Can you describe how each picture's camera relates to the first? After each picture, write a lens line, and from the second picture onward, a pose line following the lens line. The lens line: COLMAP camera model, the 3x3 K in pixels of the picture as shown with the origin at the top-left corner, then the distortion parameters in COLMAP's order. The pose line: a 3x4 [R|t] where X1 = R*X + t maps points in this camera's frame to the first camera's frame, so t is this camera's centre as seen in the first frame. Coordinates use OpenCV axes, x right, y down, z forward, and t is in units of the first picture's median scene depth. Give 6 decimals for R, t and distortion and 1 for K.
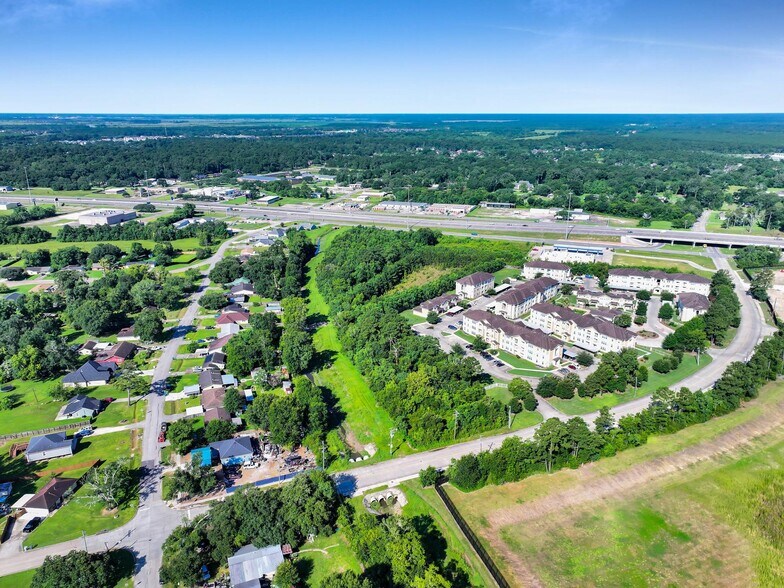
lens RADIAL K [[550.6, 0, 391.7], [0, 550.6, 295.2], [0, 0, 1]] dist [0.001866, 0.011729]
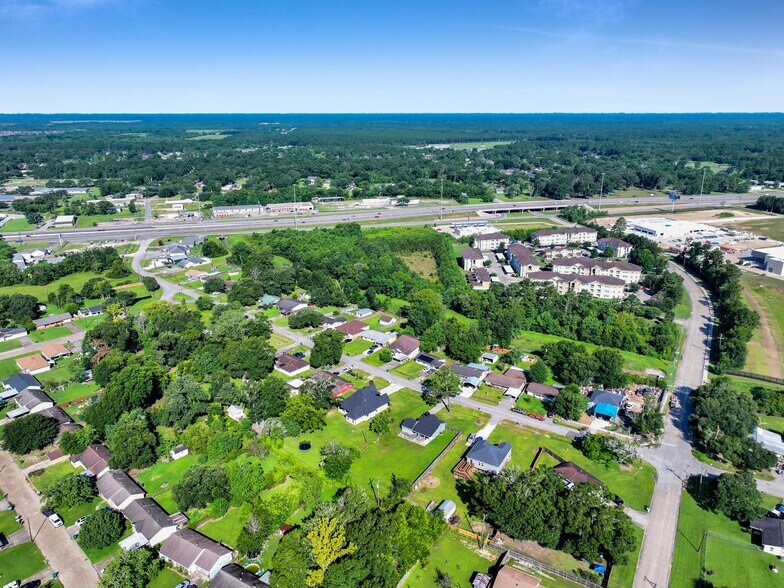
lens RADIAL K [[550.6, 0, 394.9], [0, 550.6, 295.4], [0, 0, 1]] dist [0.001866, 0.011729]
pose [[0.786332, -0.196115, 0.585851, -0.505862], [0.195863, 0.978497, 0.064667, -0.039336], [-0.585935, 0.063897, 0.807835, 0.122335]]
